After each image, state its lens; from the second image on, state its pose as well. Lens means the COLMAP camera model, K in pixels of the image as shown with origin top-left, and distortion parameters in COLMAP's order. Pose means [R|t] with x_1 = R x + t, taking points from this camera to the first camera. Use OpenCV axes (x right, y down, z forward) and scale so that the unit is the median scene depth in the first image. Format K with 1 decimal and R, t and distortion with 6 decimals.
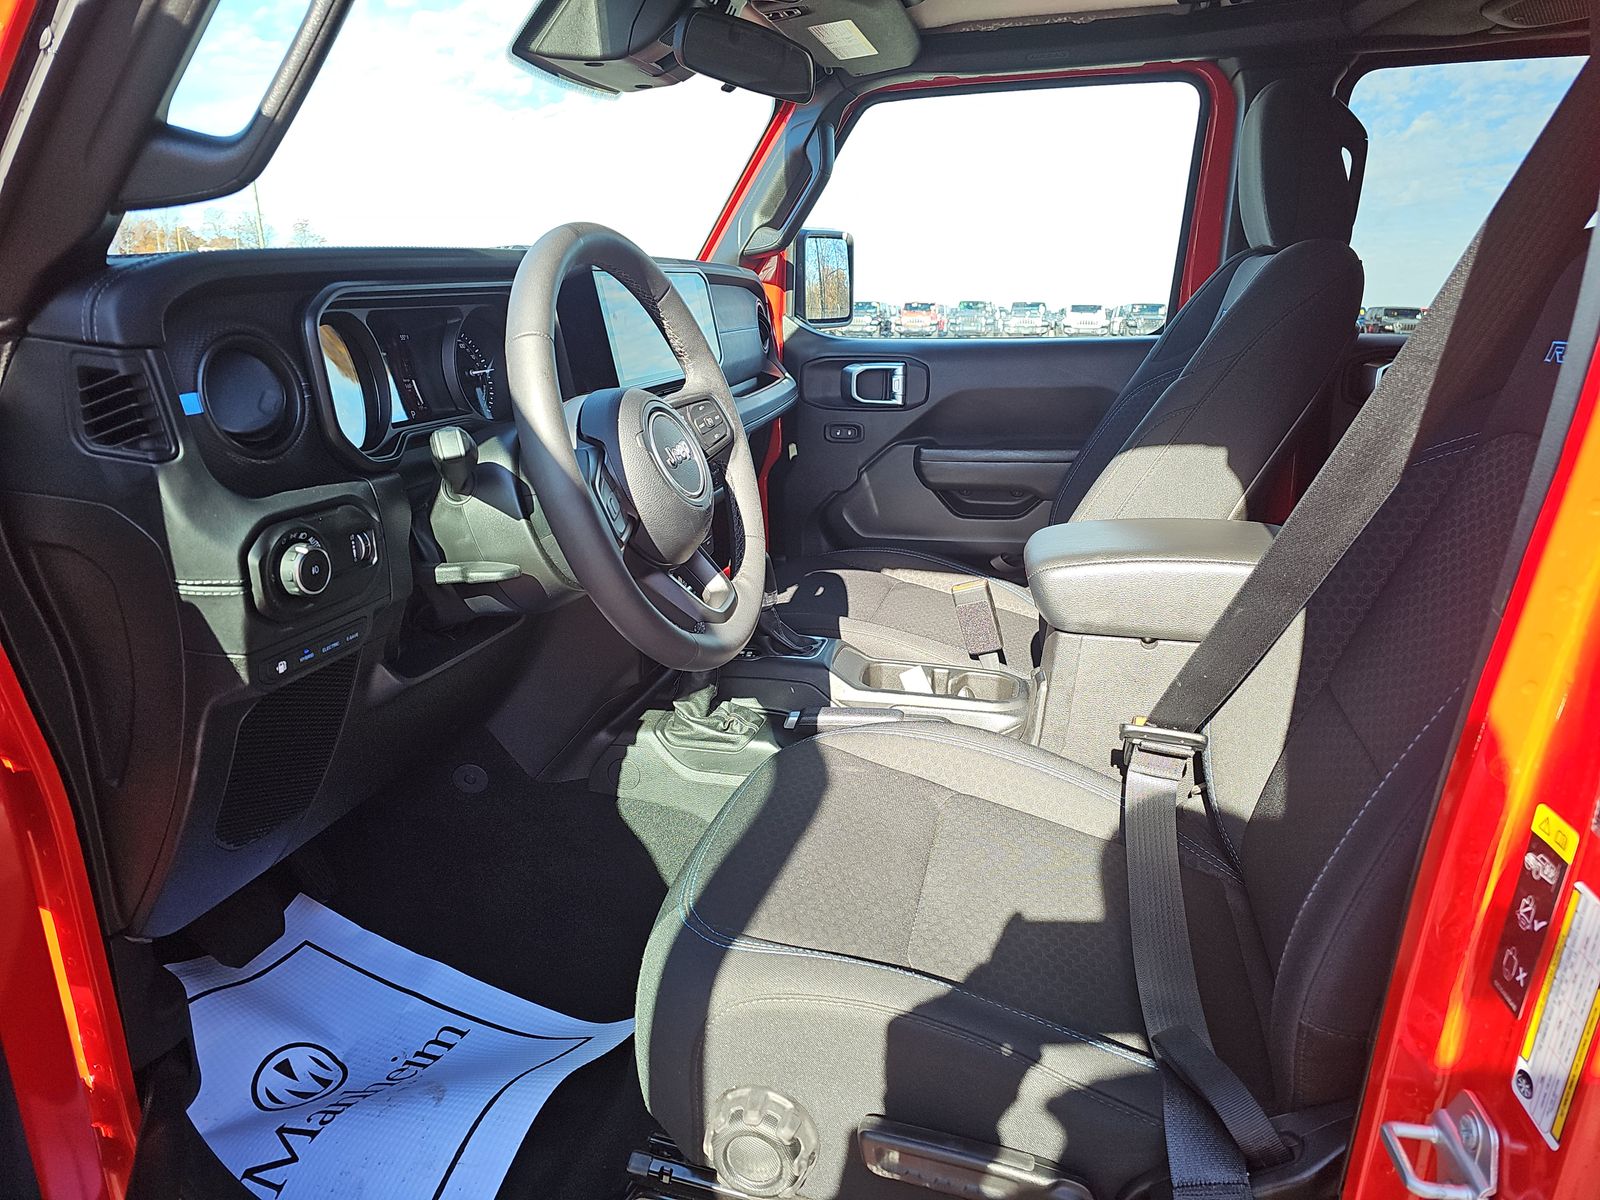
lens RADIAL K [[1072.4, 0, 791.8], [0, 1072.4, 573.6], [0, 0, 1]] dist [0.013925, -0.023681]
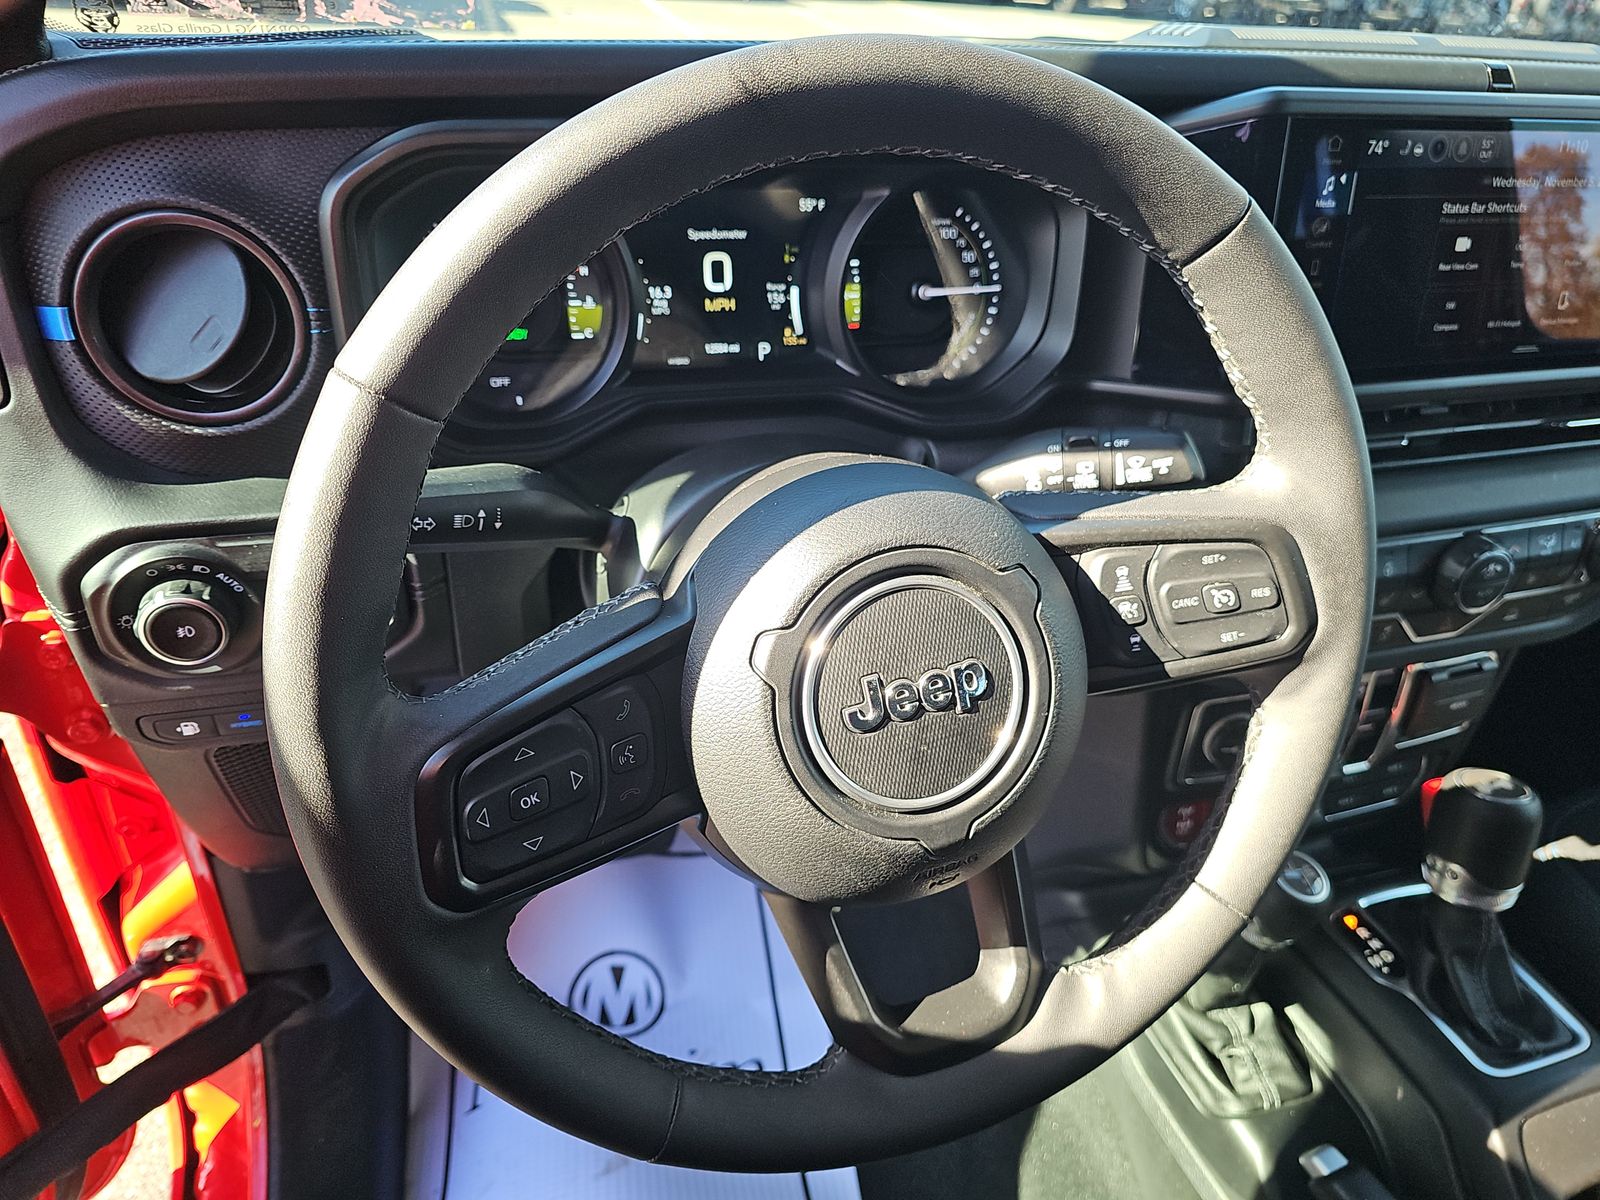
lens RADIAL K [[1072.4, 0, 791.8], [0, 1072.4, 573.6], [0, 0, 1]] dist [0.013925, -0.023681]
pose [[0.530094, 0.461868, -0.711111, 0.088625], [-0.271838, 0.886937, 0.373427, -0.197925], [0.803184, -0.004644, 0.595713, 0.507464]]
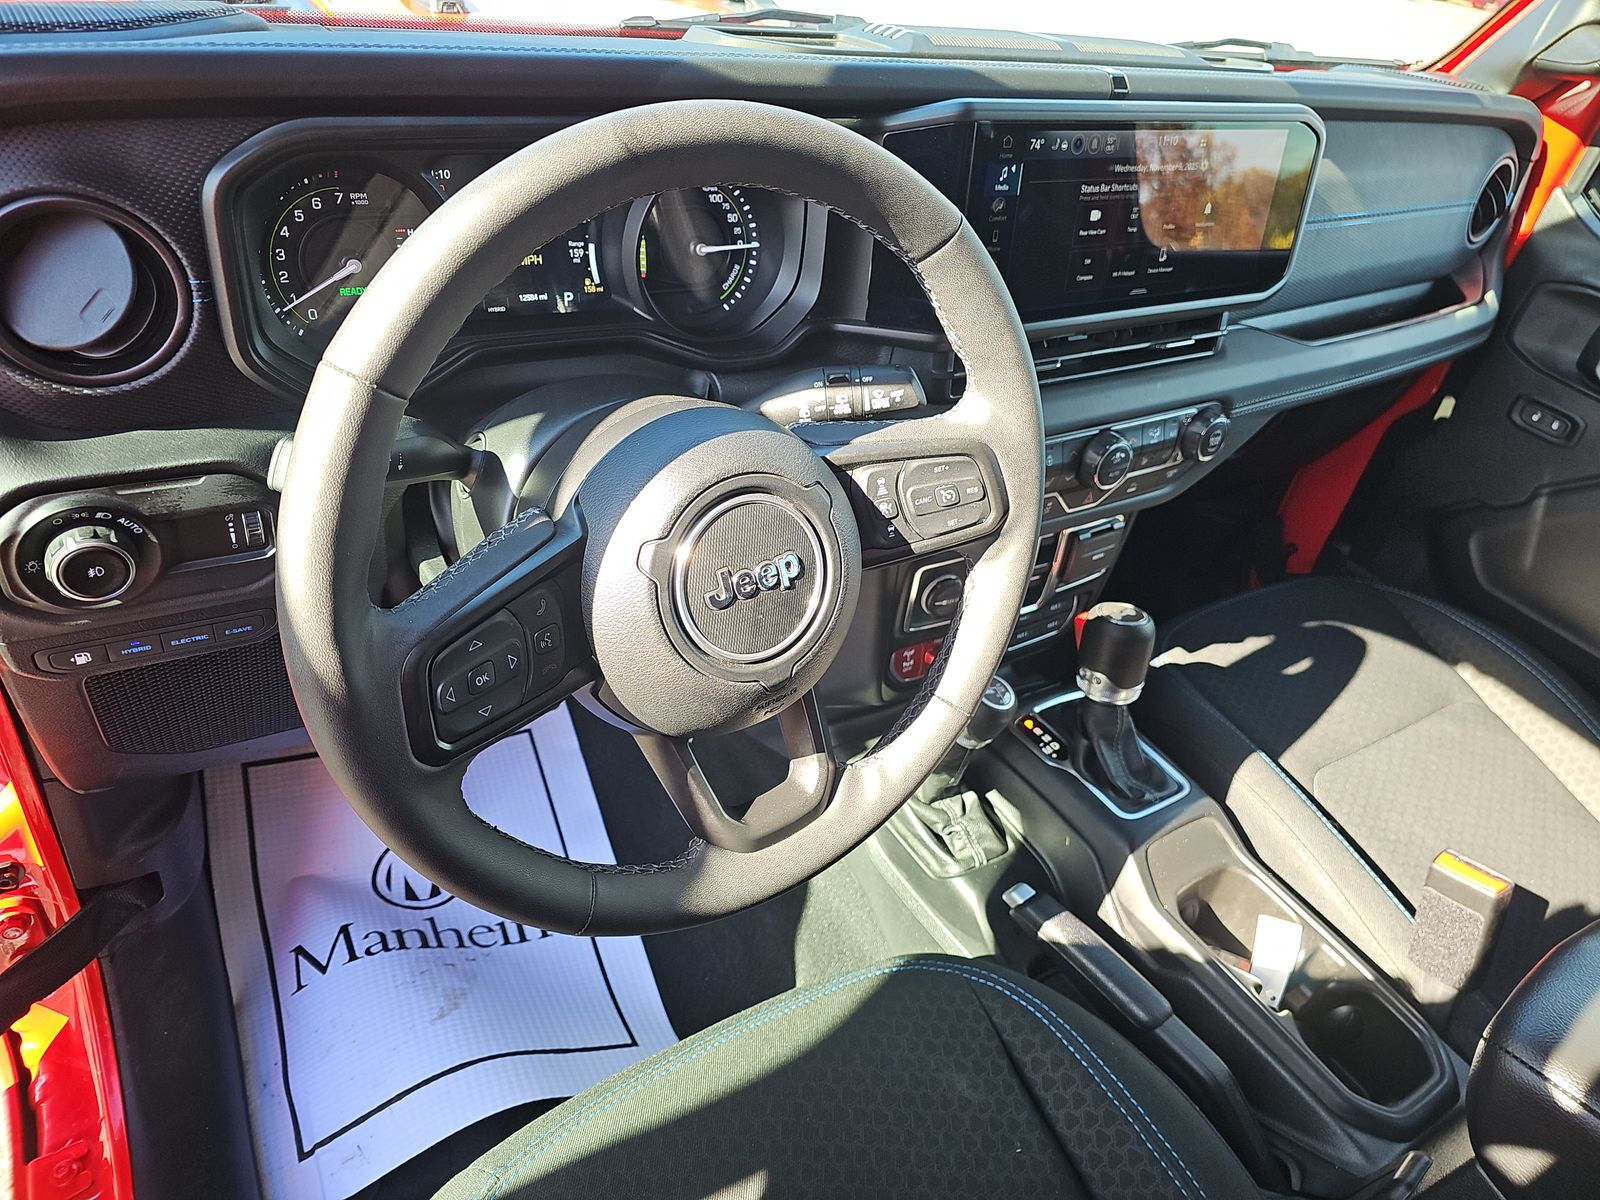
lens RADIAL K [[1042.0, 0, 771.5], [0, 1042.0, 535.5], [0, 0, 1]] dist [0.048133, -0.035799]
pose [[0.712634, 0.472590, -0.518470, 0.114226], [-0.316971, 0.876217, 0.363005, -0.226559], [0.625845, -0.094350, 0.774219, 0.417913]]
